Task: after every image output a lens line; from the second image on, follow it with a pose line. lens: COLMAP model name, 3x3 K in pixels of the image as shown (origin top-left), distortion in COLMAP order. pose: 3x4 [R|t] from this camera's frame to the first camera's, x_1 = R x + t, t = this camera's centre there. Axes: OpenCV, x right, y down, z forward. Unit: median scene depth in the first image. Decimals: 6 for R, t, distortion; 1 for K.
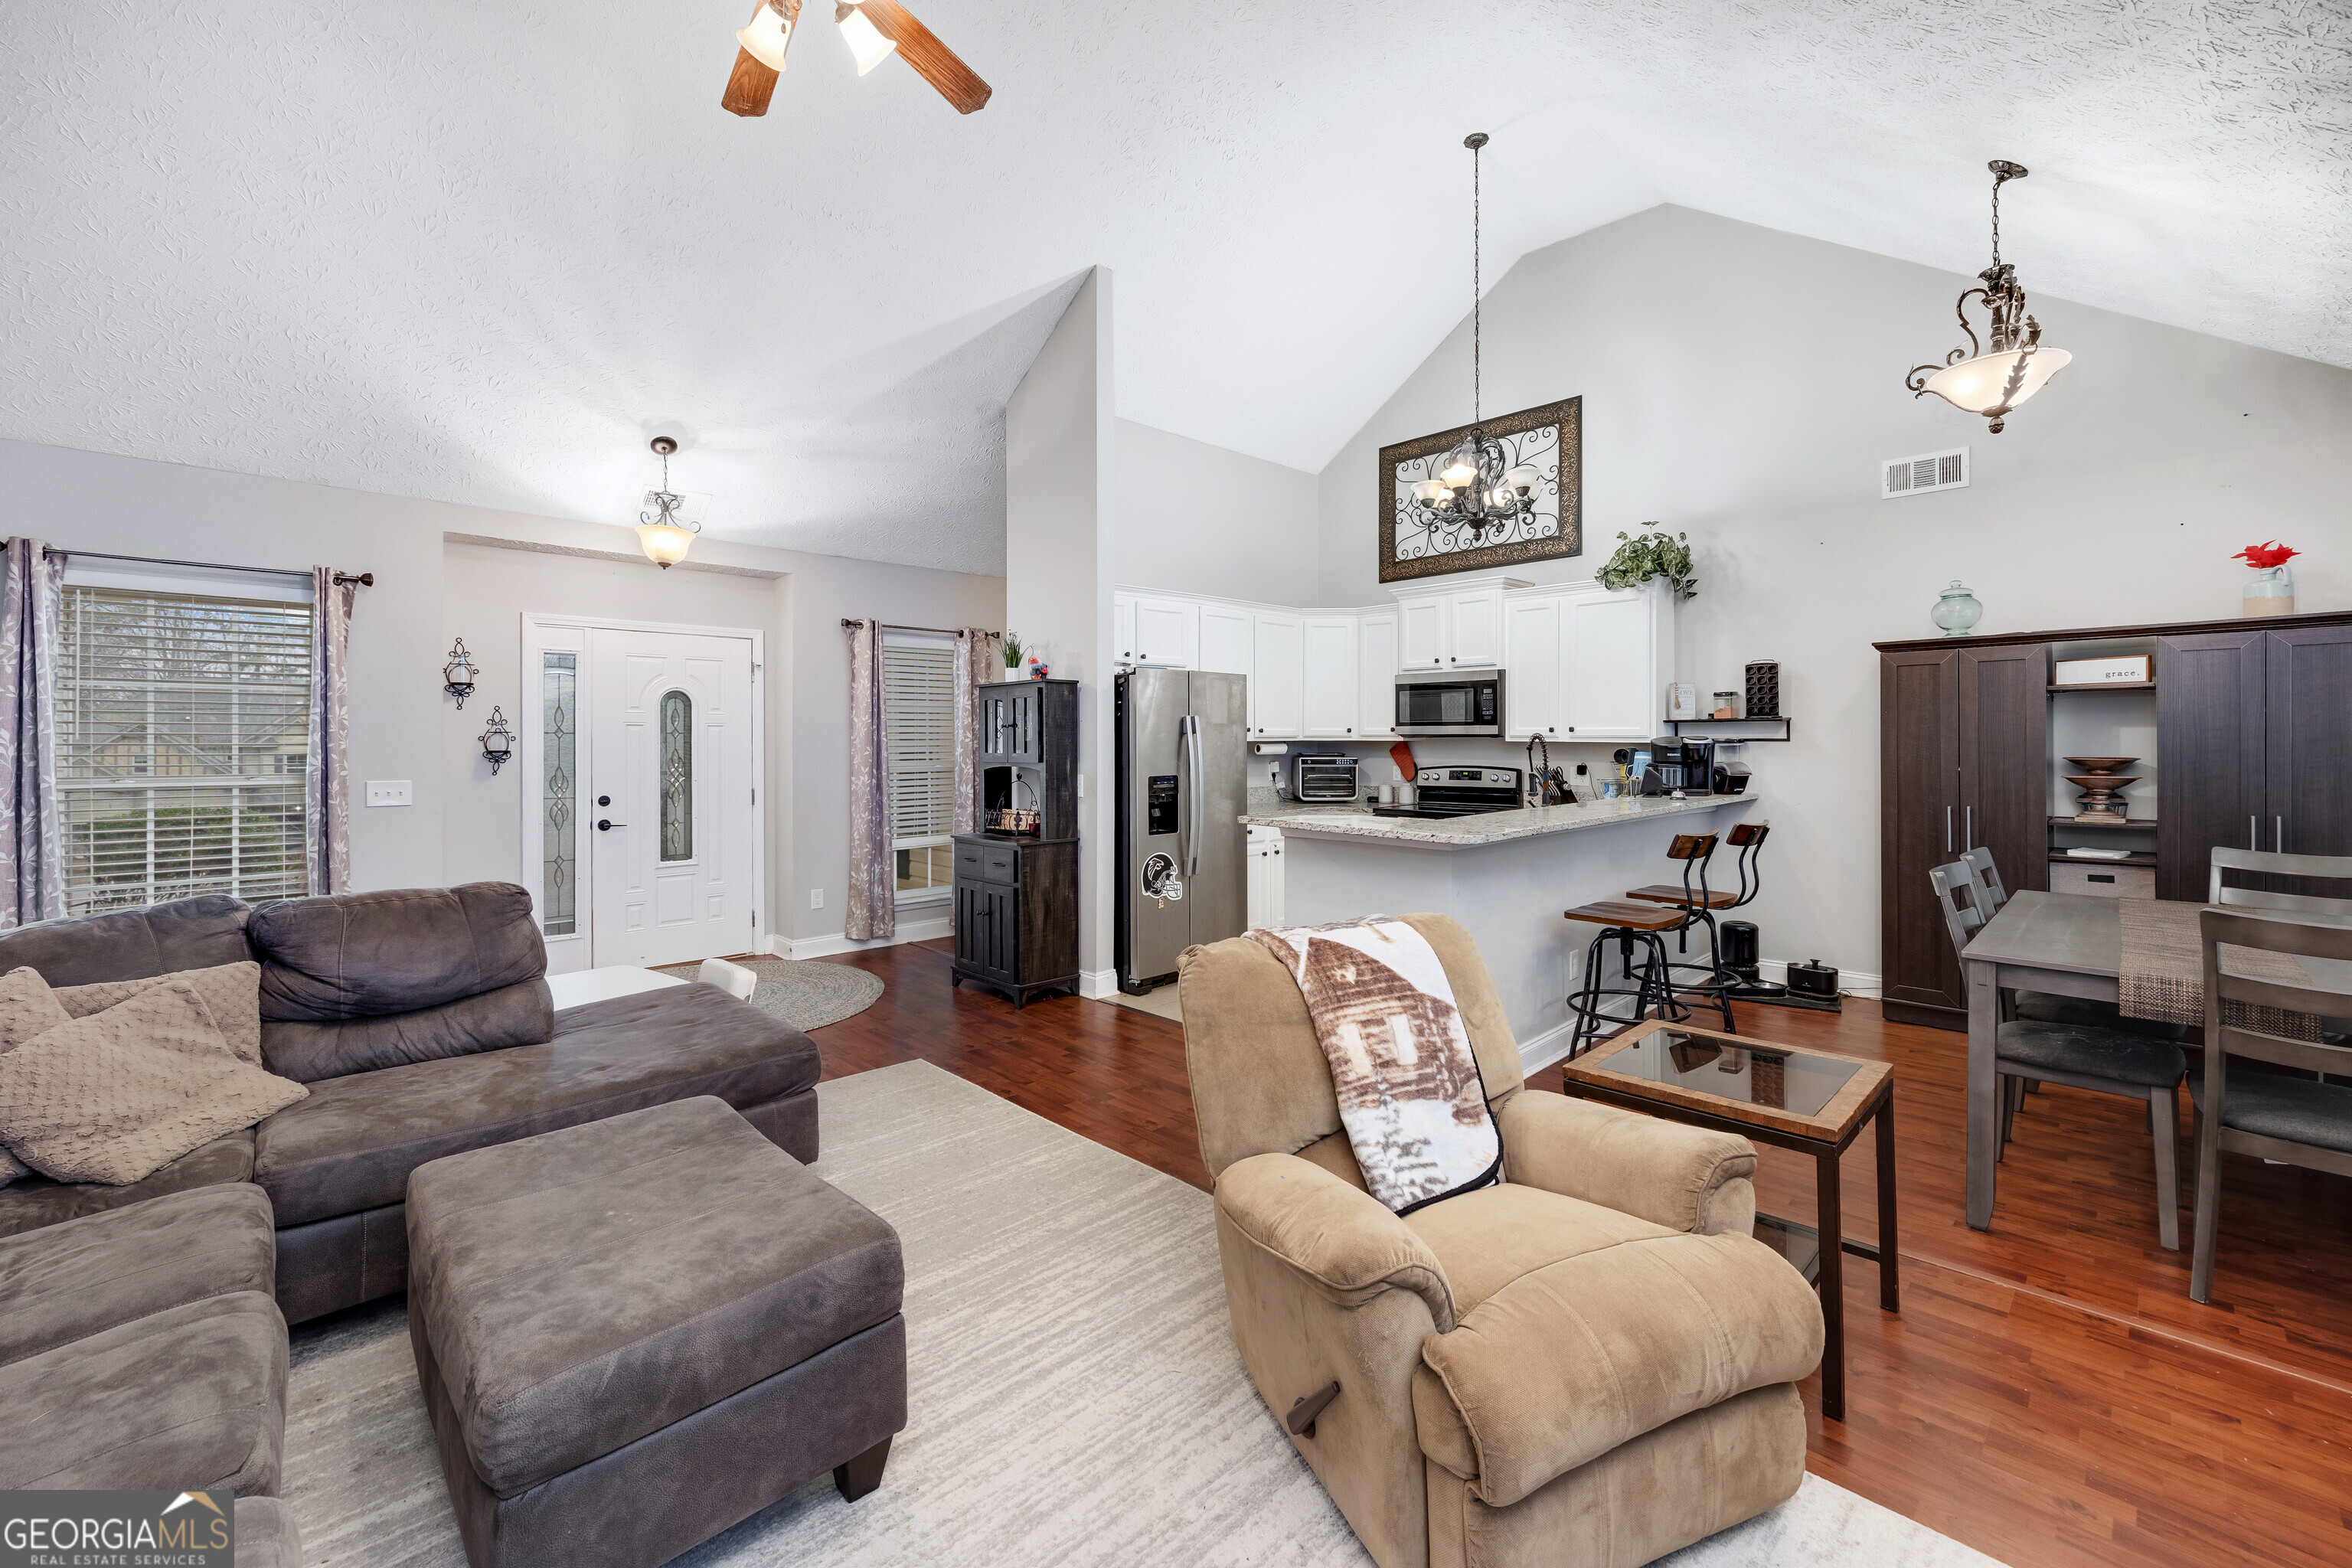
lens RADIAL K [[954.1, 0, 1174.3], [0, 954.1, 746.9], [0, 0, 1]] dist [-0.002963, 0.000559]
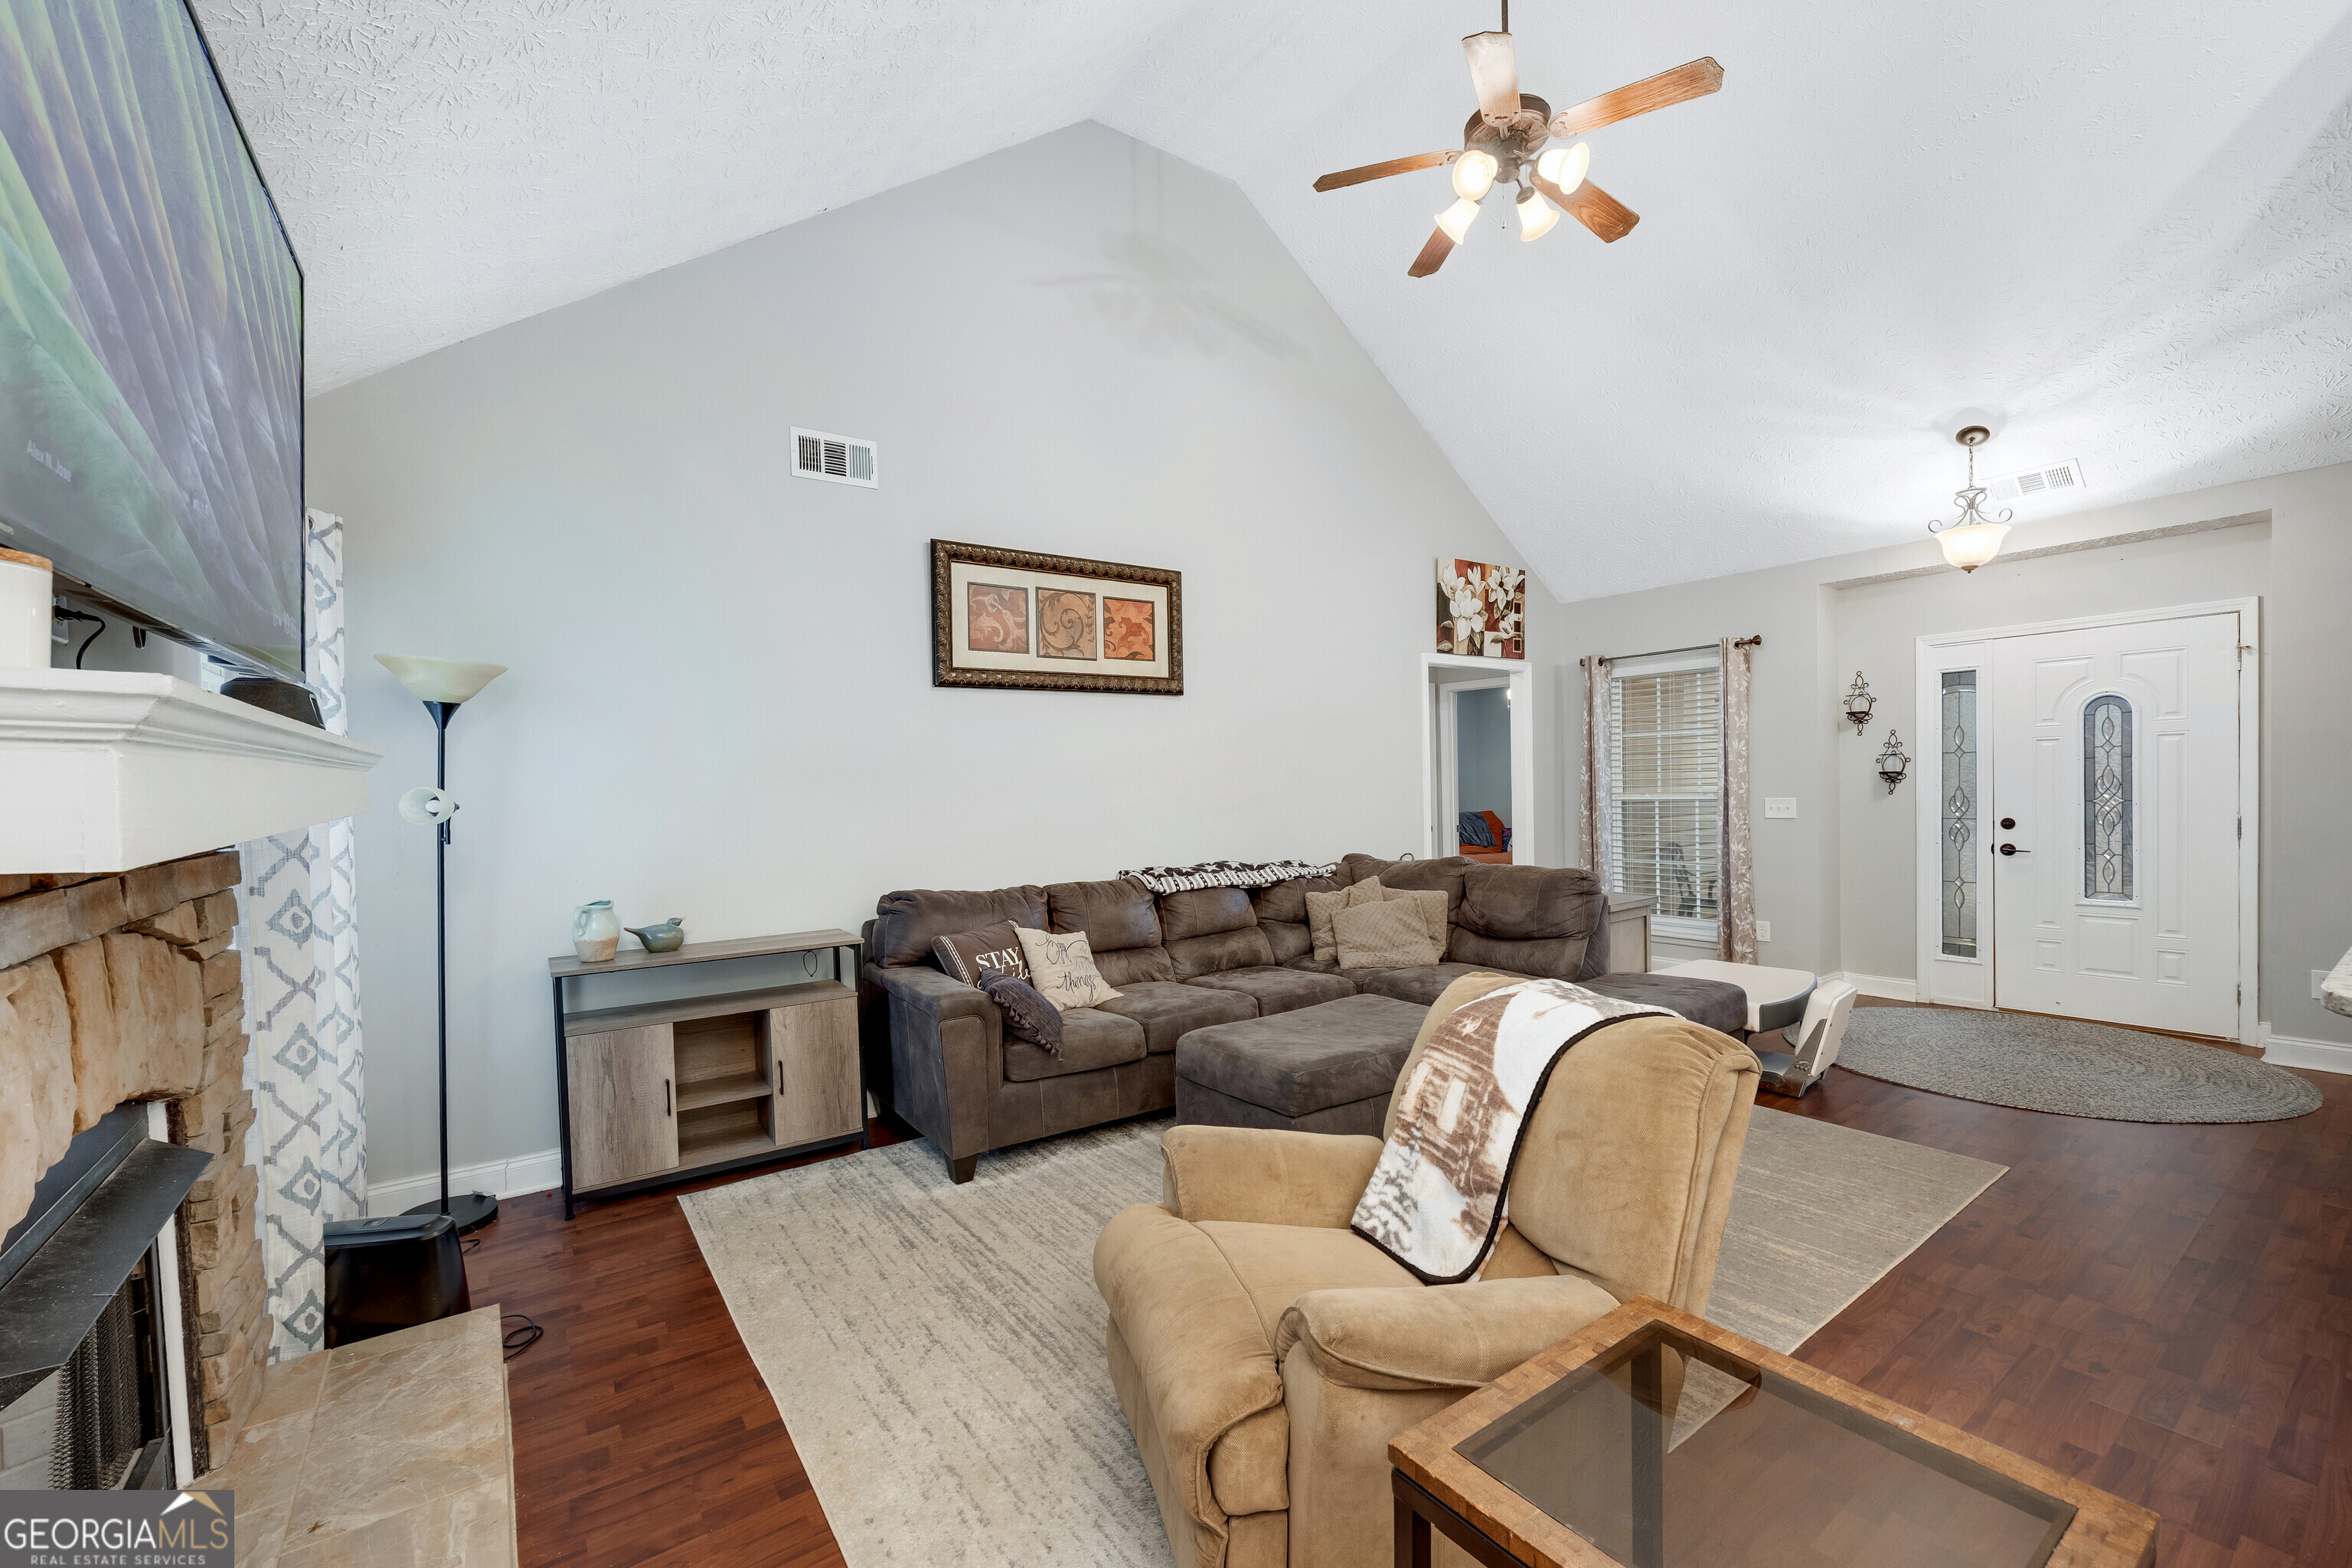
lens RADIAL K [[954.1, 0, 1173.4], [0, 954.1, 820.5], [0, 0, 1]] dist [-0.002963, 0.000559]
pose [[-0.144738, 0.043814, -0.988499, 1.199903], [0.023842, 0.998884, 0.040783, -0.009381], [0.989183, -0.017665, -0.145621, 0.896934]]
